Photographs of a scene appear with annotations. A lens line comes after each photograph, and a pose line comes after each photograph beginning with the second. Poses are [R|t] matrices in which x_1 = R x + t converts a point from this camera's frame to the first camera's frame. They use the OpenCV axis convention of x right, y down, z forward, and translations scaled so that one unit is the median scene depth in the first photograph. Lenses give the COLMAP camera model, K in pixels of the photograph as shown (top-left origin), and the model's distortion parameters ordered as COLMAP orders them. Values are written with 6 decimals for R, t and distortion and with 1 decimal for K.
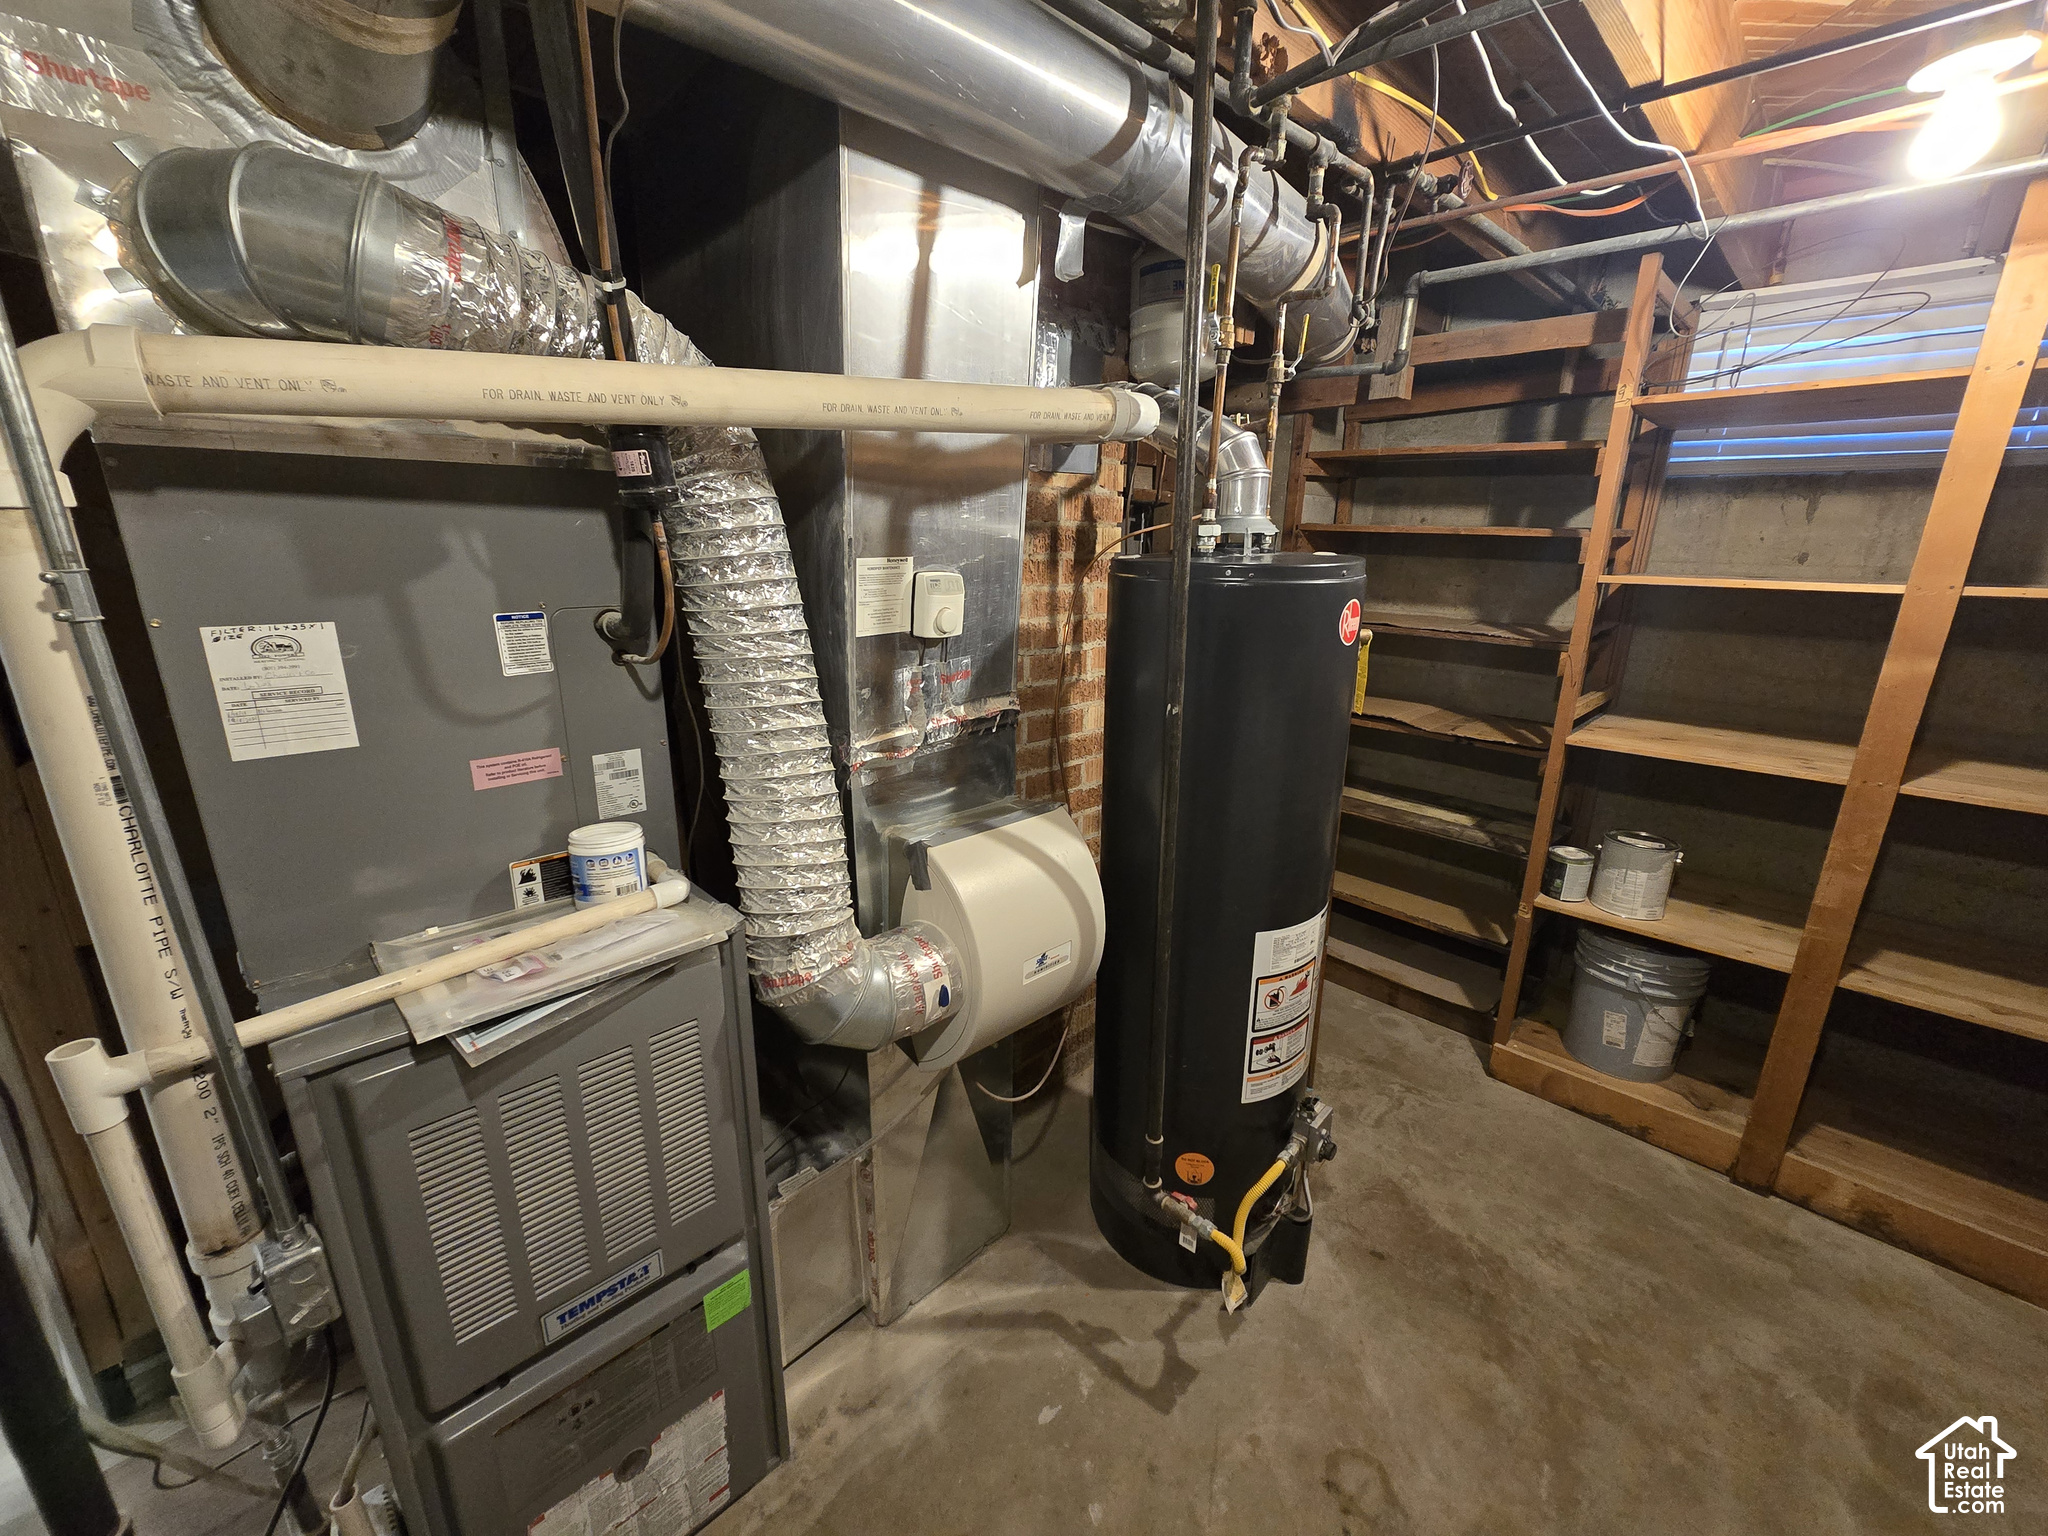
lens RADIAL K [[841.9, 0, 1023.7], [0, 841.9, 779.1], [0, 0, 1]] dist [-0.000810, -0.000294]
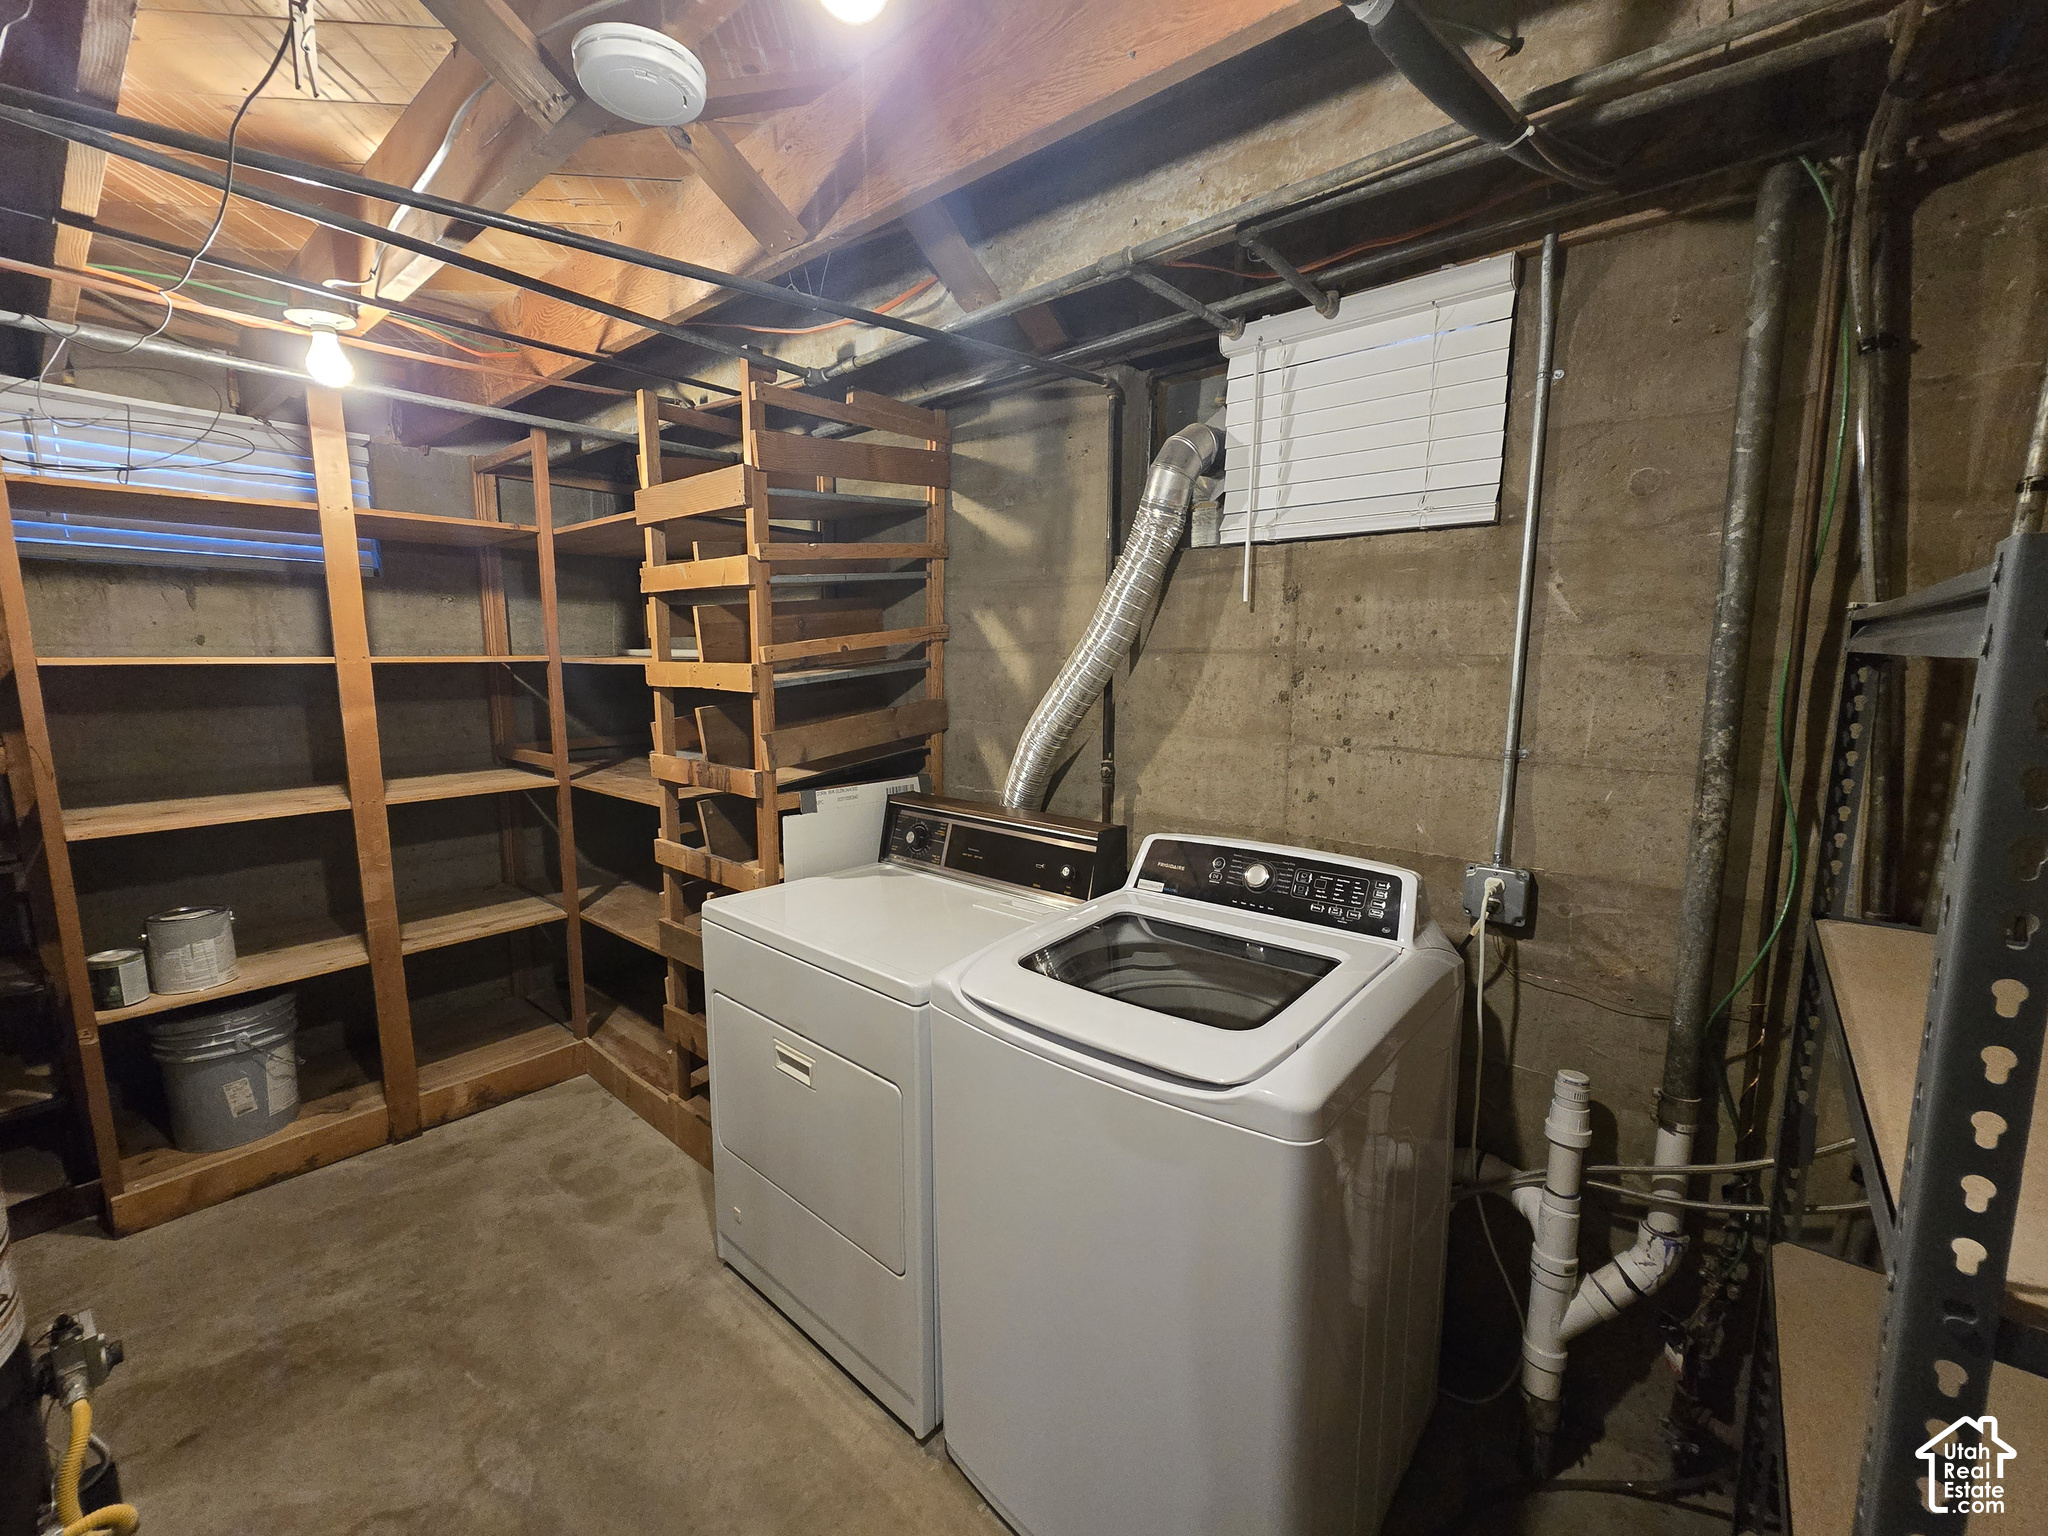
lens RADIAL K [[826.7, 0, 1024.0], [0, 826.7, 768.0], [0, 0, 1]] dist [-0.000380, -0.000217]
pose [[-0.081880, -0.156789, 0.984232, -0.295281], [0.268223, 0.947646, 0.173275, 0.004969], [-0.959871, 0.278182, -0.035539, 0.026749]]
